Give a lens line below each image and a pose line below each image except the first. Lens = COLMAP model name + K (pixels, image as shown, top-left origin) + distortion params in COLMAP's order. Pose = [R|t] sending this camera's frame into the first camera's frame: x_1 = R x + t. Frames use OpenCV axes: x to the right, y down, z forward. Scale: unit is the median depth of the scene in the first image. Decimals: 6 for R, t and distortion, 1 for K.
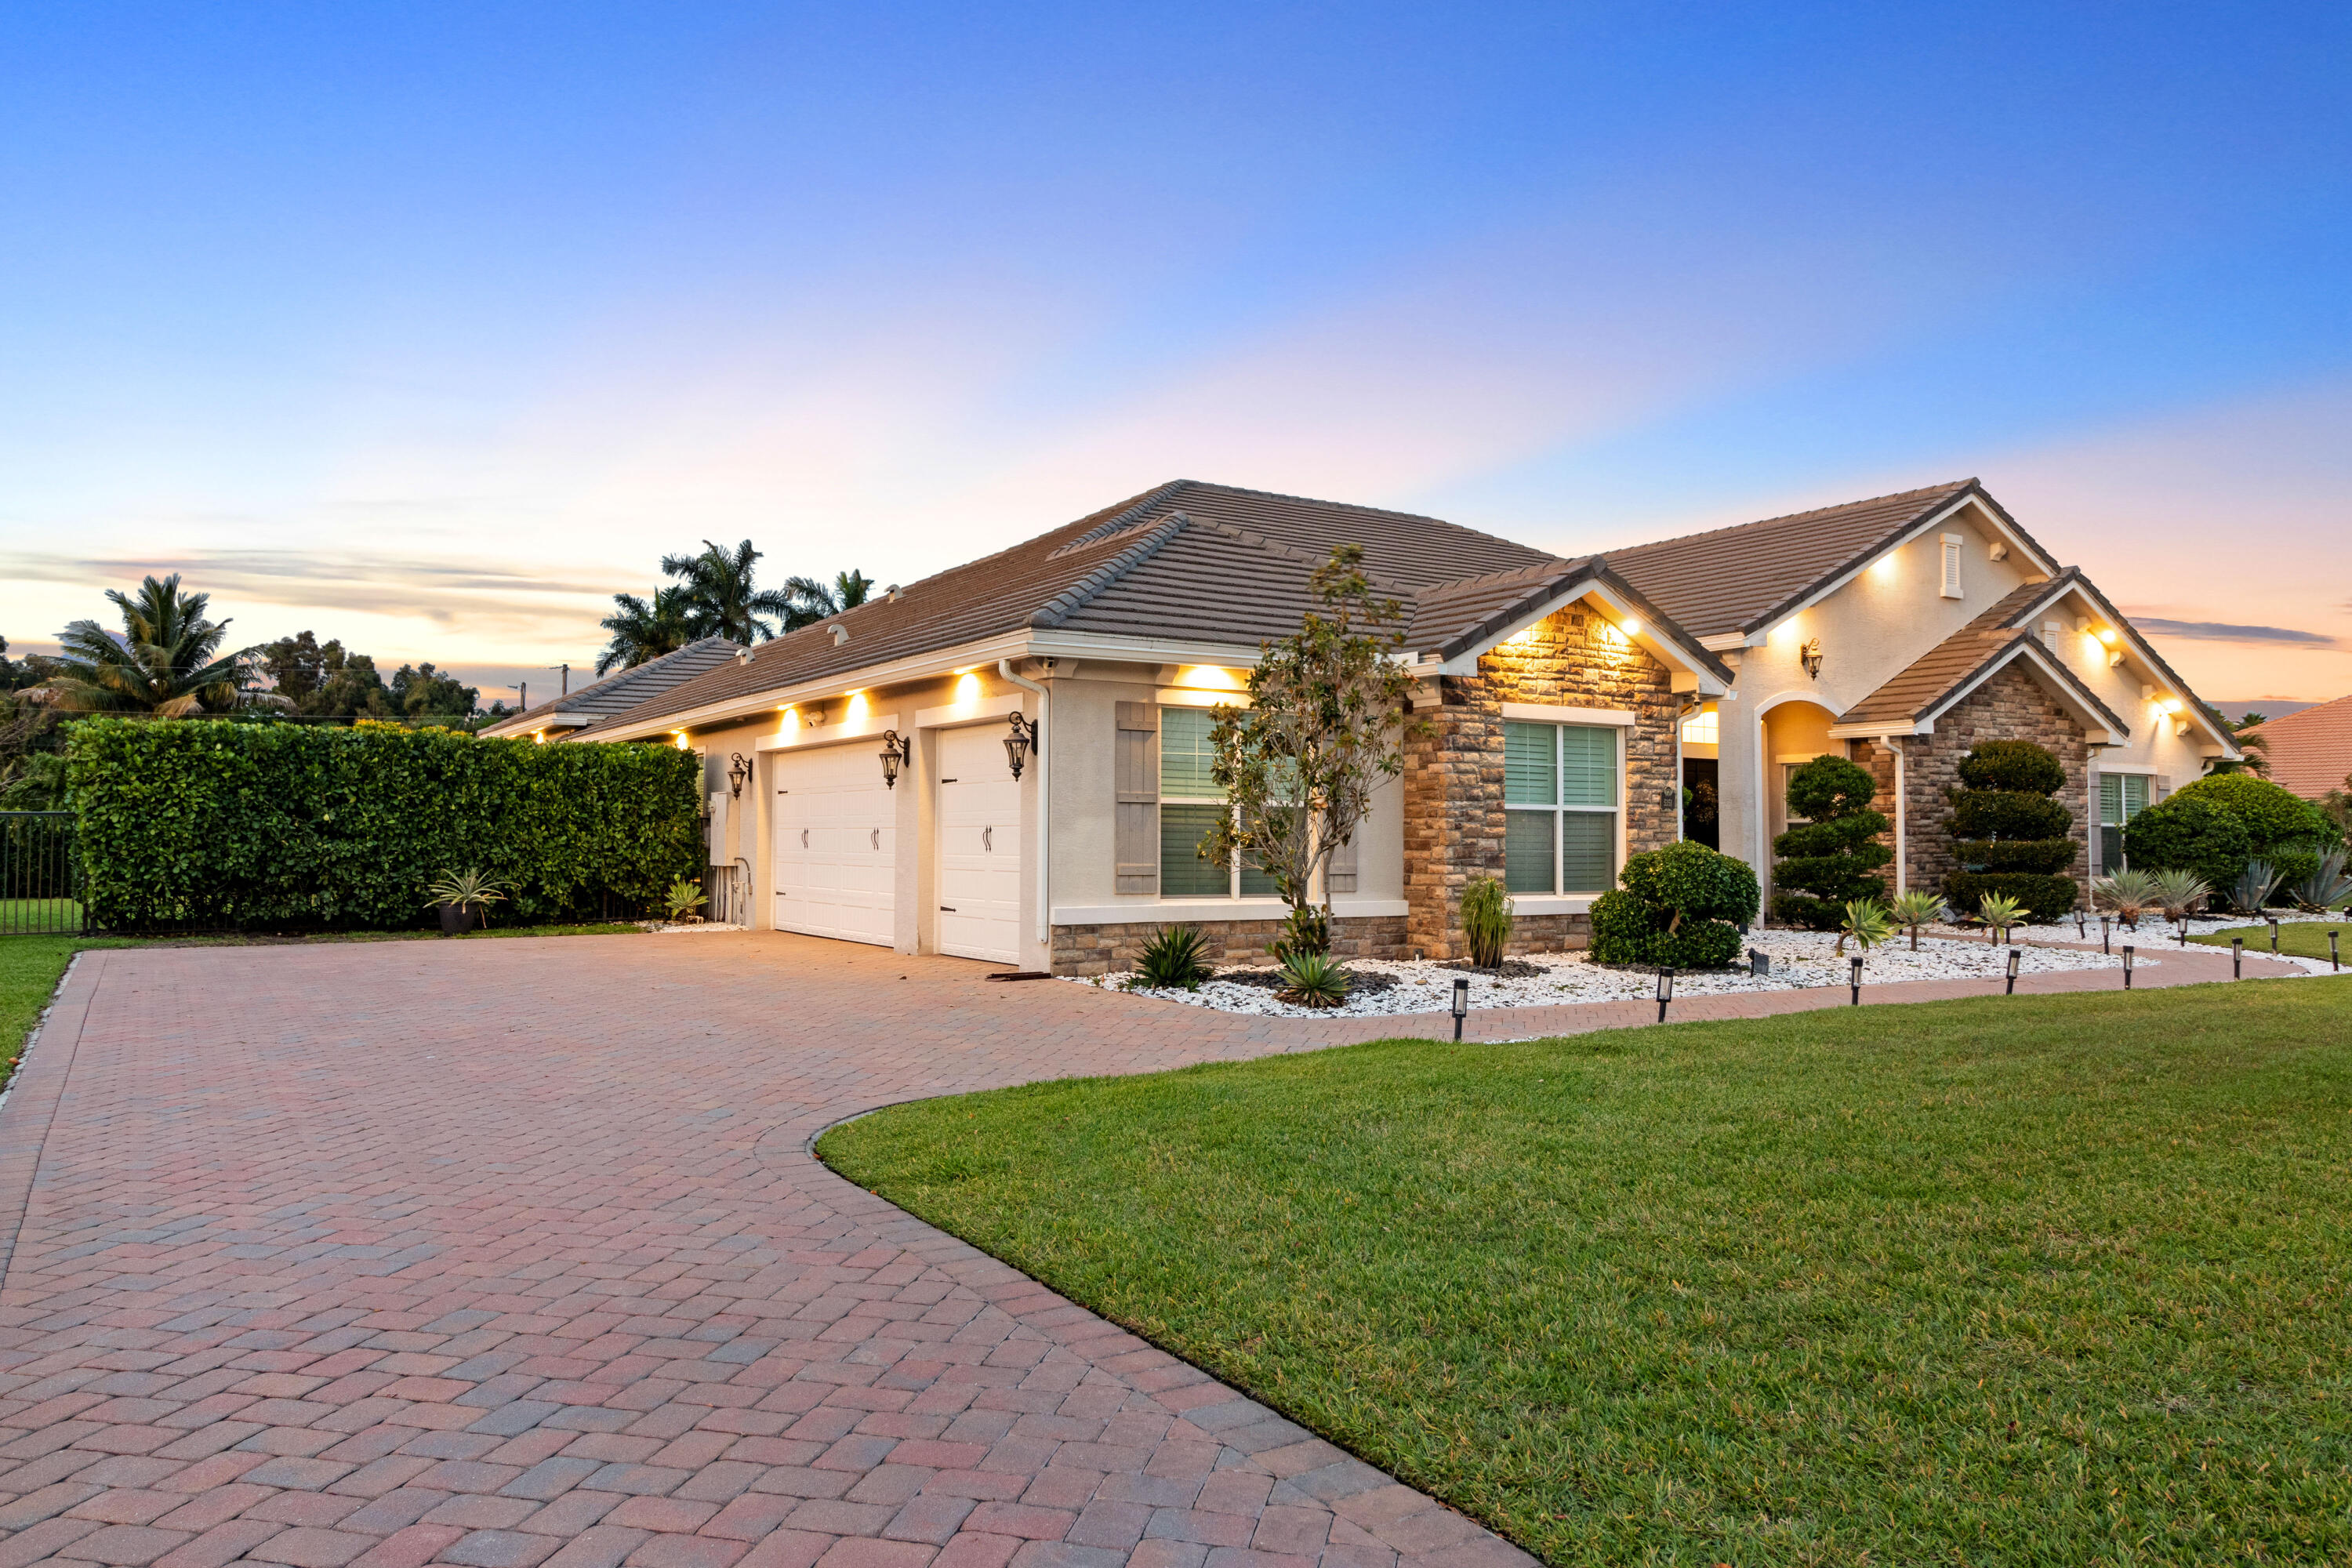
lens RADIAL K [[1598.6, 0, 1176.0], [0, 1598.6, 784.0], [0, 0, 1]] dist [-0.001602, -0.000524]
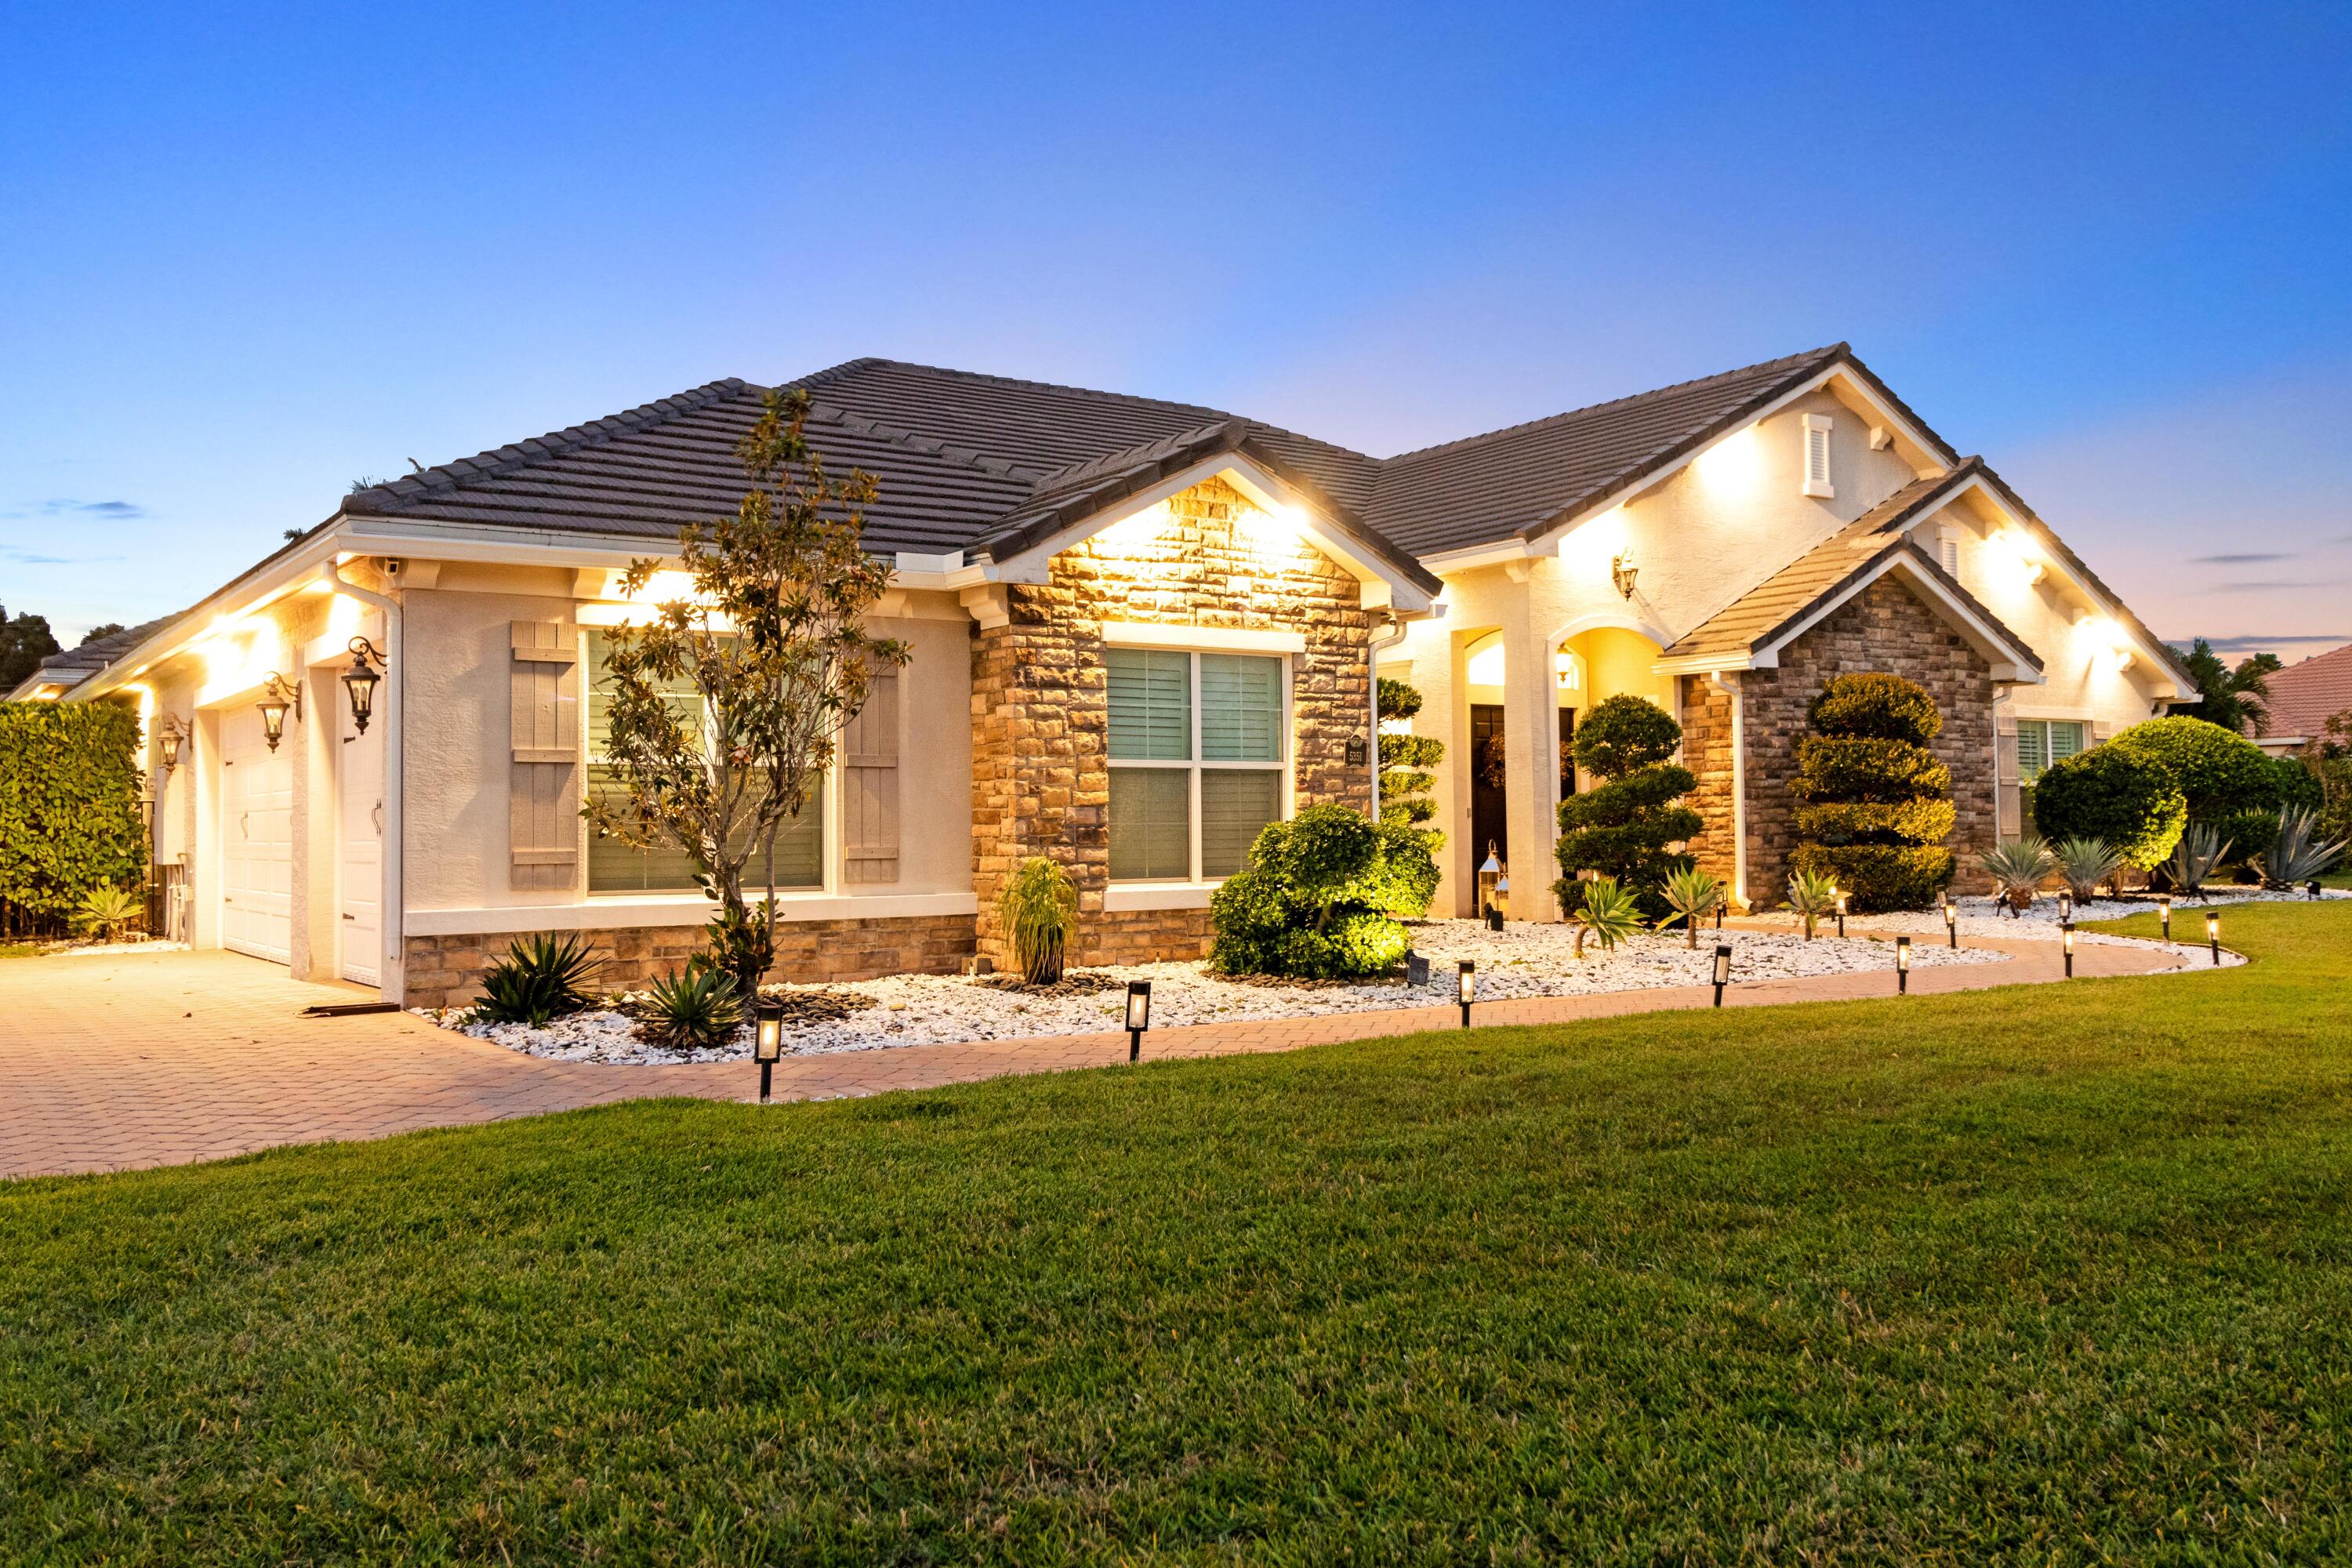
lens RADIAL K [[1917.2, 0, 1176.0], [0, 1917.2, 784.0], [0, 0, 1]] dist [-0.002281, -0.003403]
pose [[0.998703, -0.015346, 0.048544, 0.183385], [0.014781, 0.999819, 0.011989, 0.012749], [-0.048719, -0.011256, 0.998749, 0.111988]]
